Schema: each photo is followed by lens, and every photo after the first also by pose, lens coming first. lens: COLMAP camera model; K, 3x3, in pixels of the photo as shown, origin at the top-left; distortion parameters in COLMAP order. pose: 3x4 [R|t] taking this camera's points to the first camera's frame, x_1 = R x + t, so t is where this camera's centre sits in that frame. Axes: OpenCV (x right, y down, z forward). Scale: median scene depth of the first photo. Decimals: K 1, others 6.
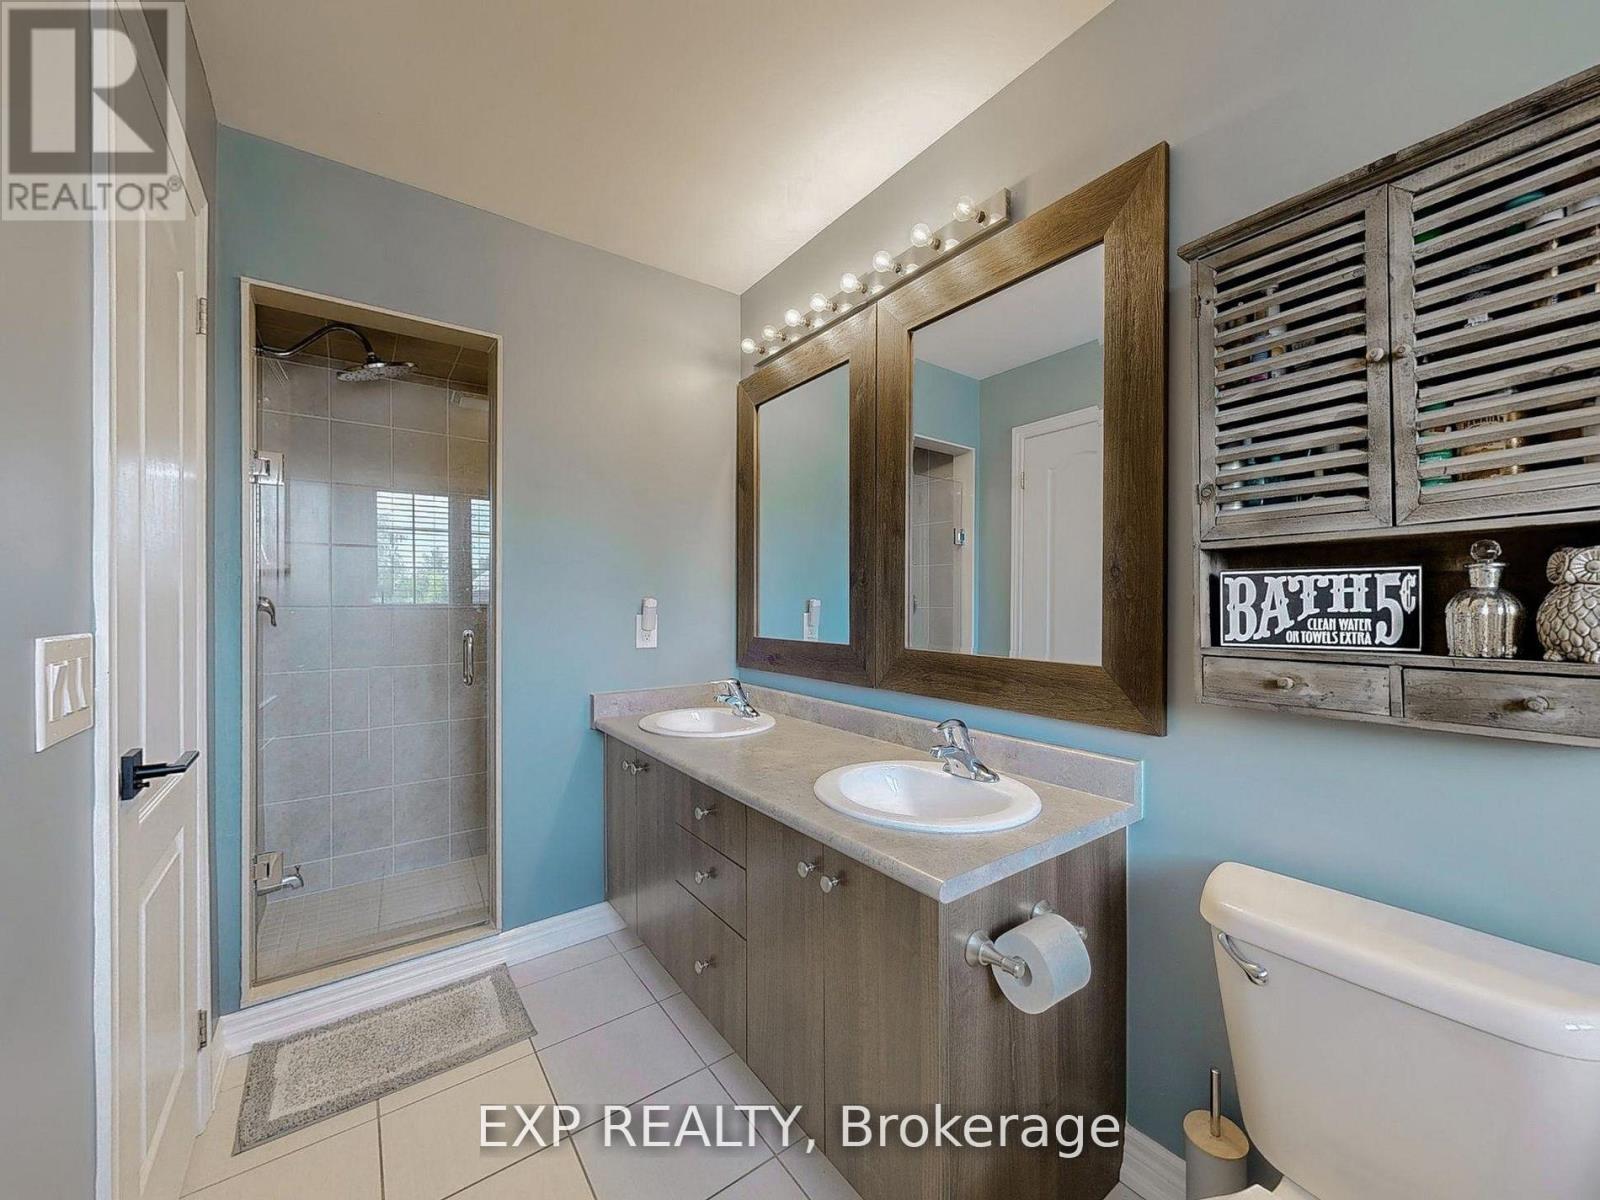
lens RADIAL K [[660.5, 0, 806.7], [0, 660.5, 597.2], [0, 0, 1]] dist [0.002641, -0.000163]
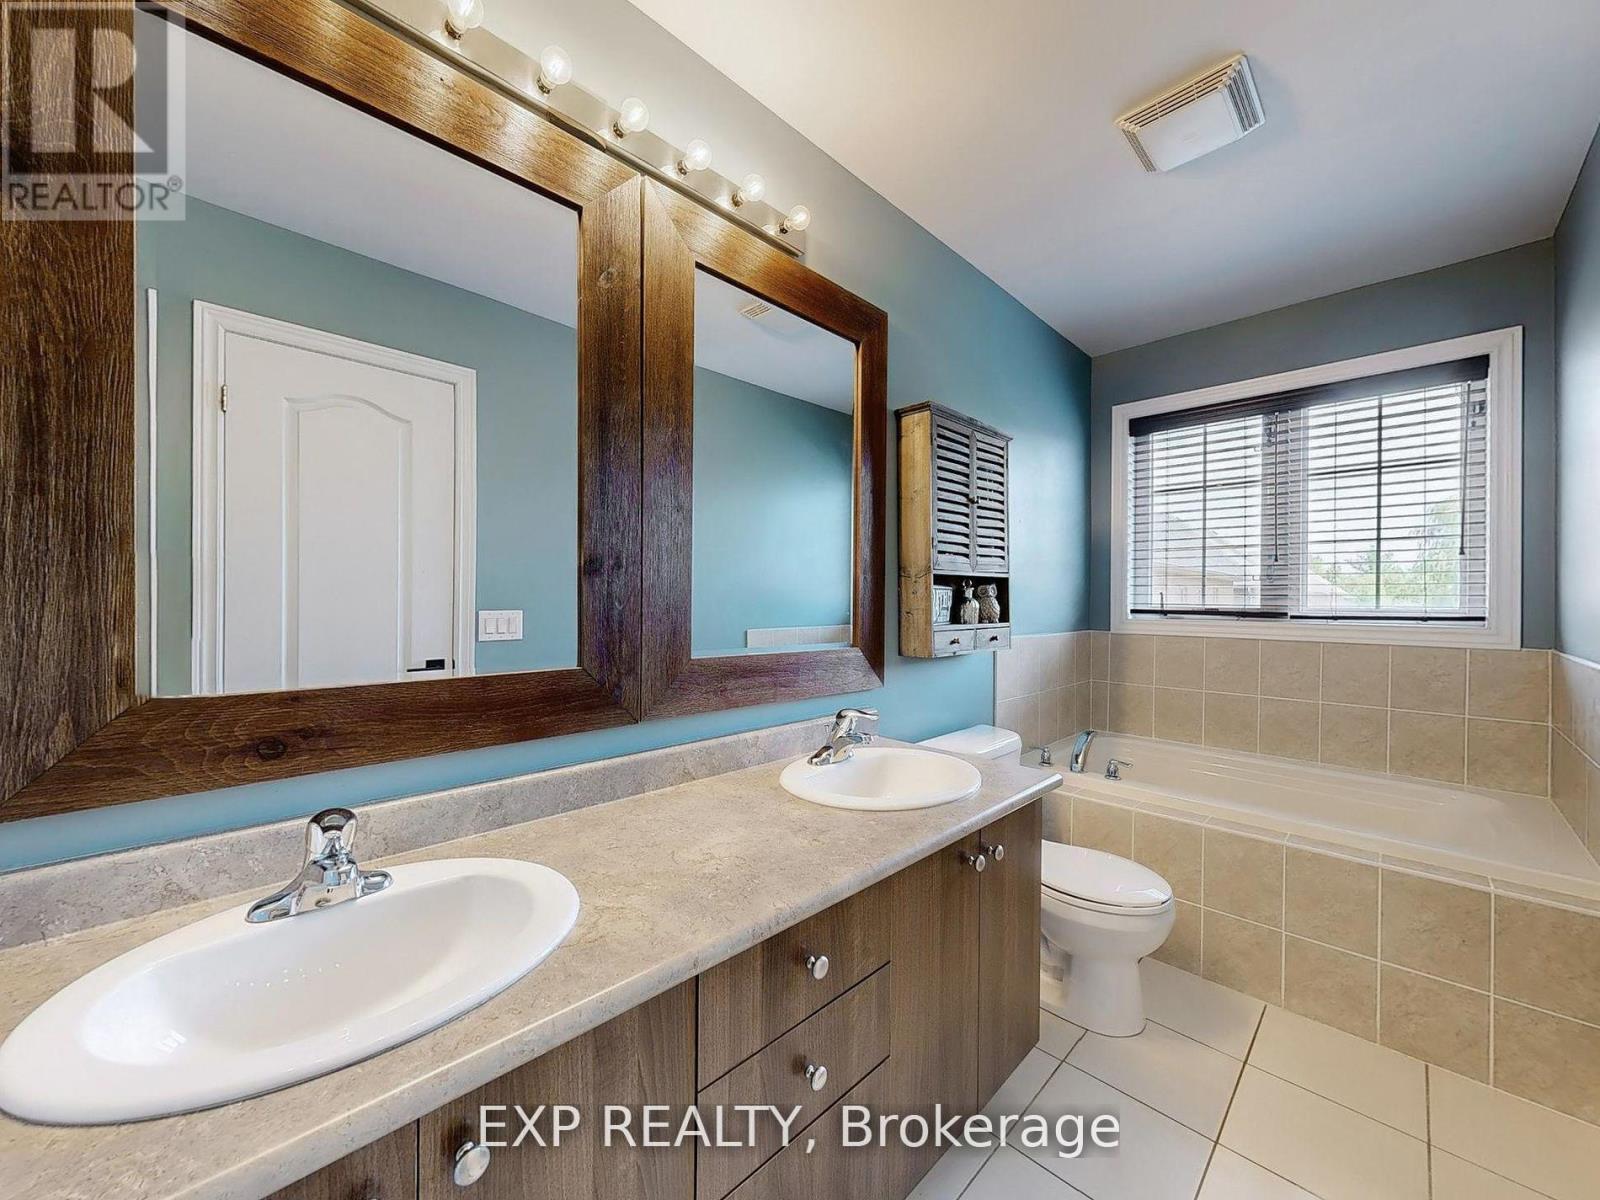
lens RADIAL K [[660.5, 0, 806.7], [0, 660.5, 597.2], [0, 0, 1]] dist [0.002641, -0.000163]
pose [[-0.222886, 0.004197, 0.974835, -0.909270], [-0.016109, 0.999838, -0.007988, 0.010636], [-0.974711, -0.017484, -0.222782, 1.441315]]
